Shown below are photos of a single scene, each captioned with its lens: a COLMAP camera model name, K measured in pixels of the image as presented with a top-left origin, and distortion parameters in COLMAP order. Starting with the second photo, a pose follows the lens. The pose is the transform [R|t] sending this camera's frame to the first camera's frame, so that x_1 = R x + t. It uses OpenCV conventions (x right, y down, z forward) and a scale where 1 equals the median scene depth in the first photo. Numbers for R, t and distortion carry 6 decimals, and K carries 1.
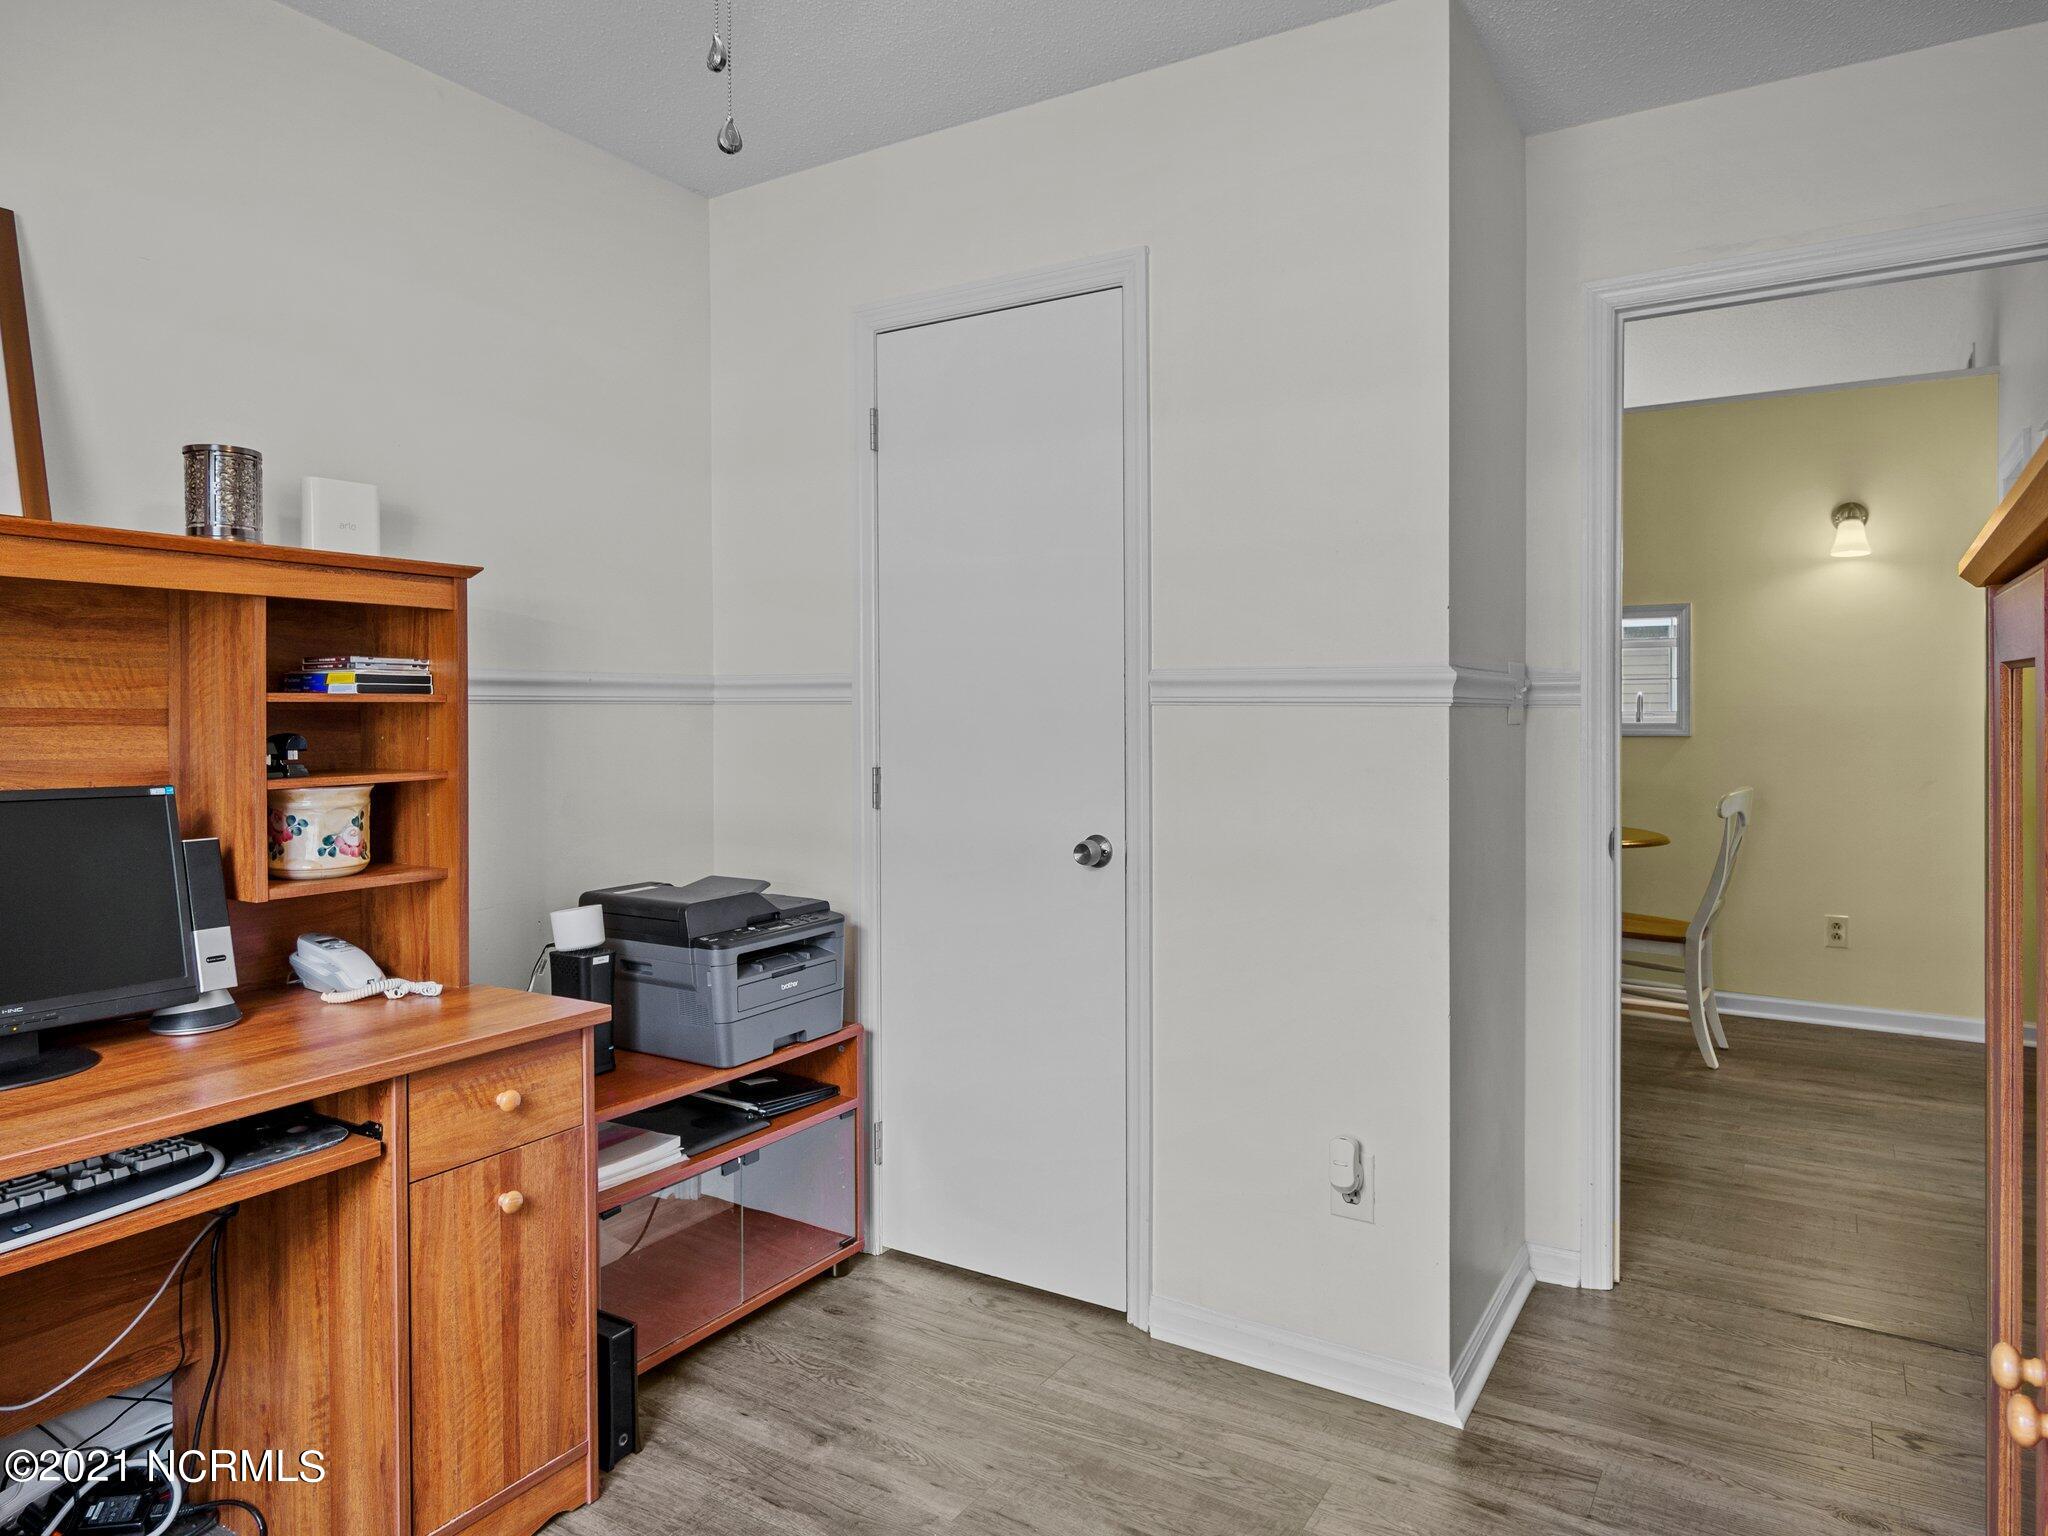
lens RADIAL K [[1278.8, 0, 1021.7], [0, 1278.8, 698.8], [0, 0, 1]] dist [0.003472, 0.000796]
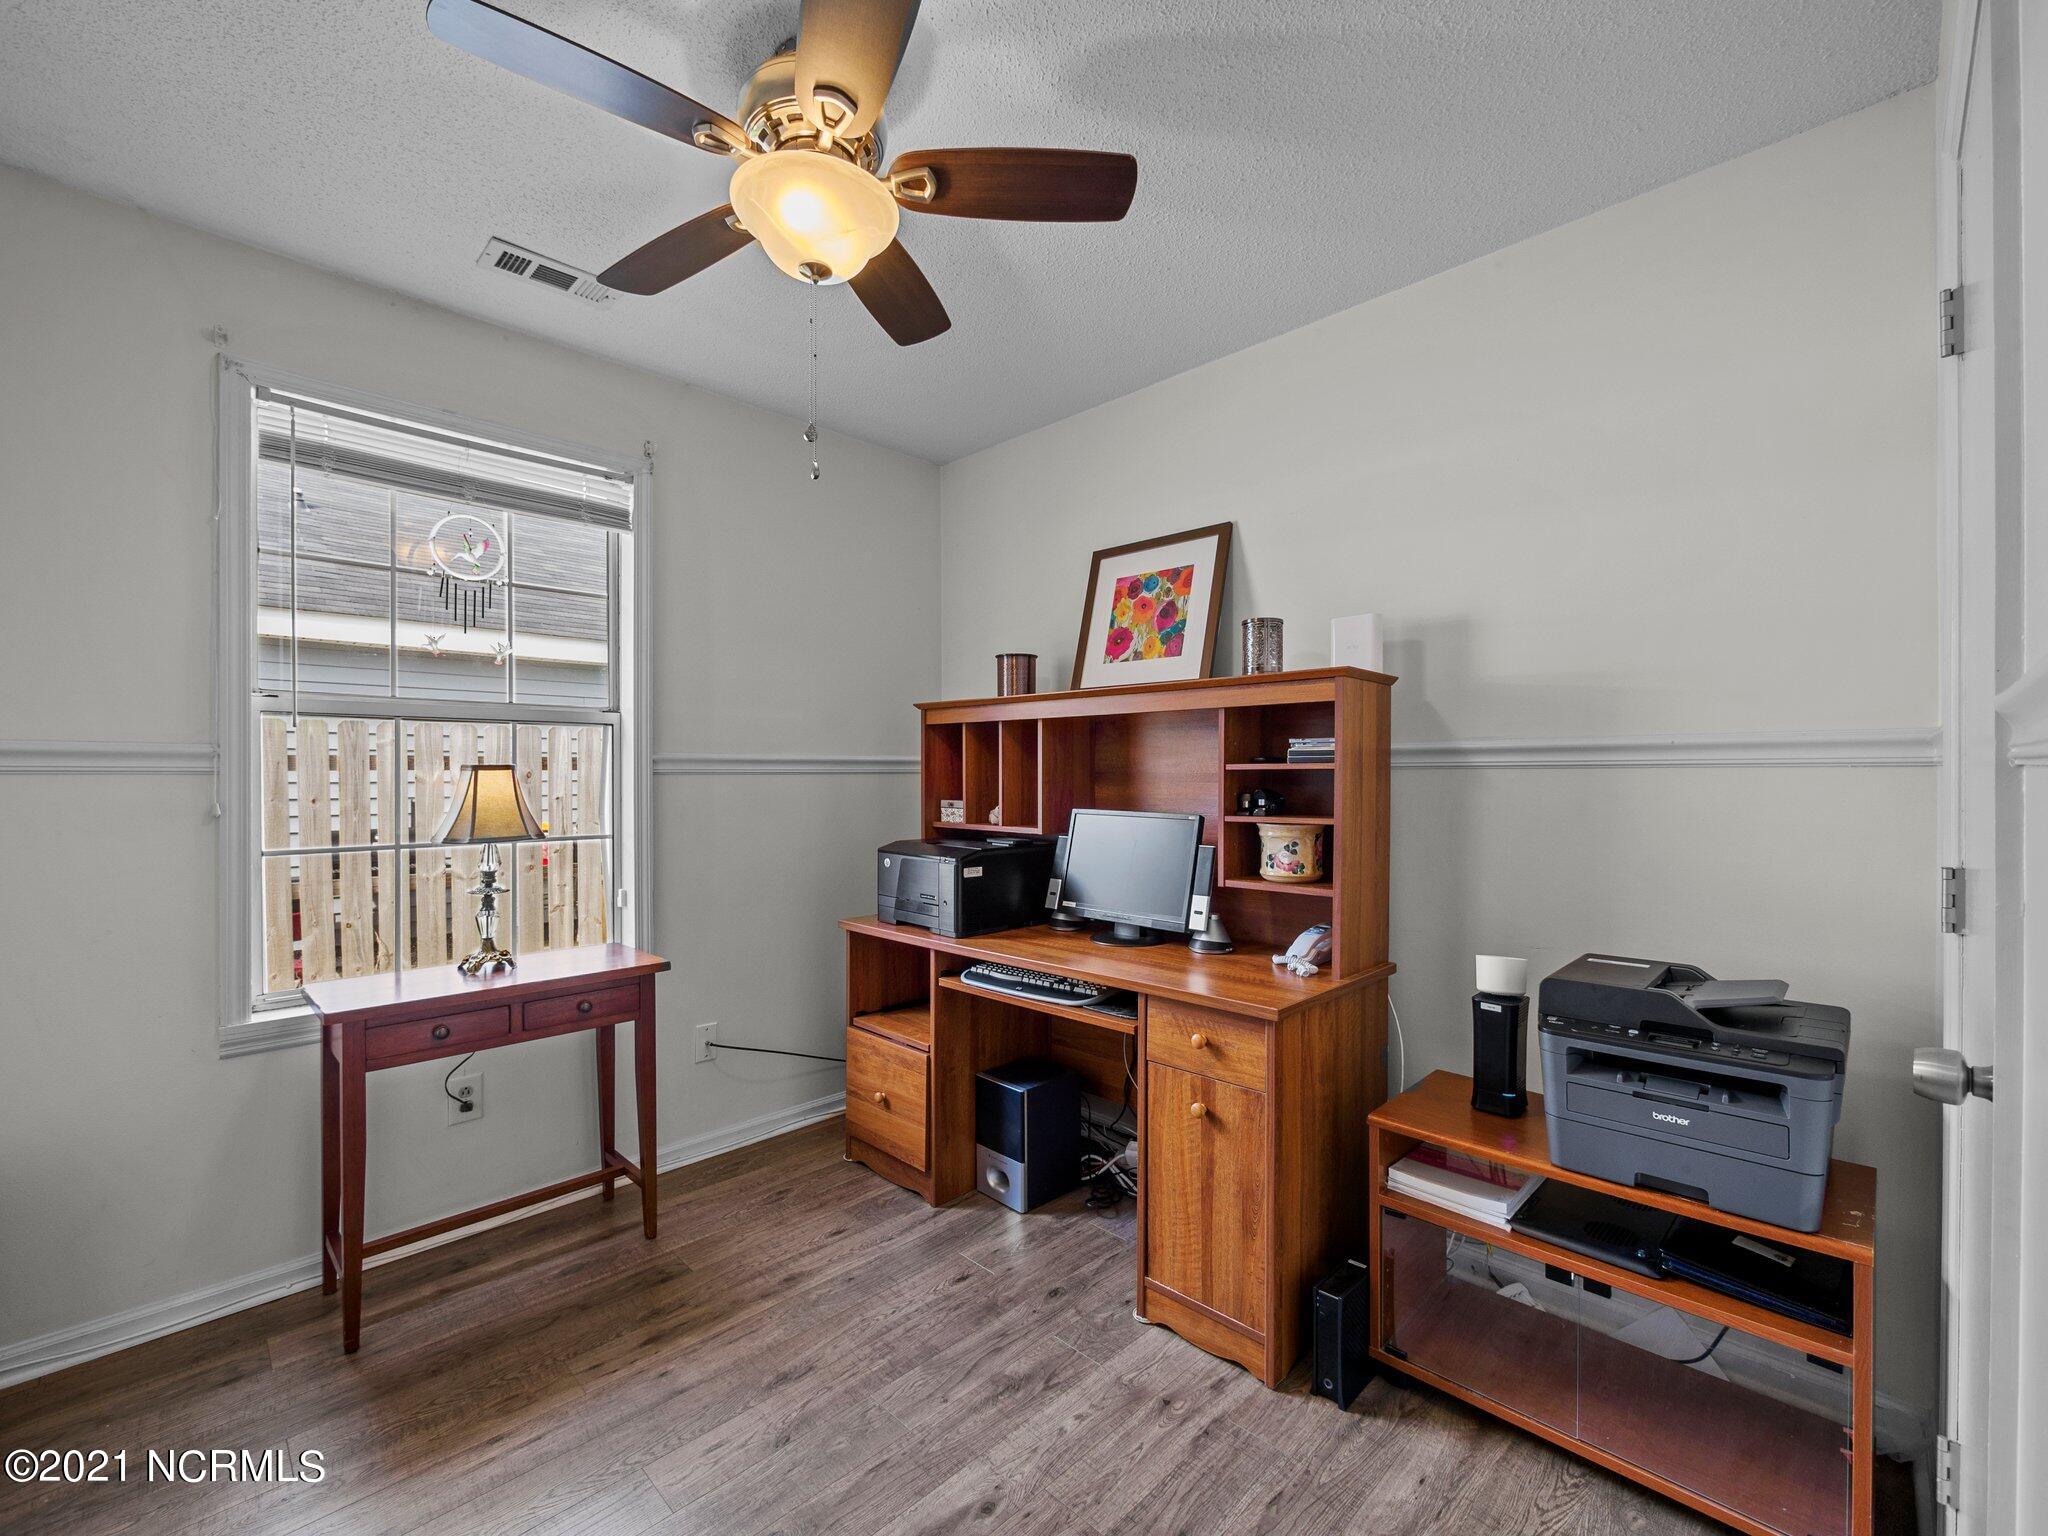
lens RADIAL K [[879.2, 0, 1024.0], [0, 879.2, 768.0], [0, 0, 1]] dist [-0.002995, 0.000085]
pose [[-0.221778, -0.003510, -0.975091, 0.562450], [0.011435, 0.999915, -0.006200, 0.004008], [0.975030, -0.012526, -0.221719, 0.924027]]
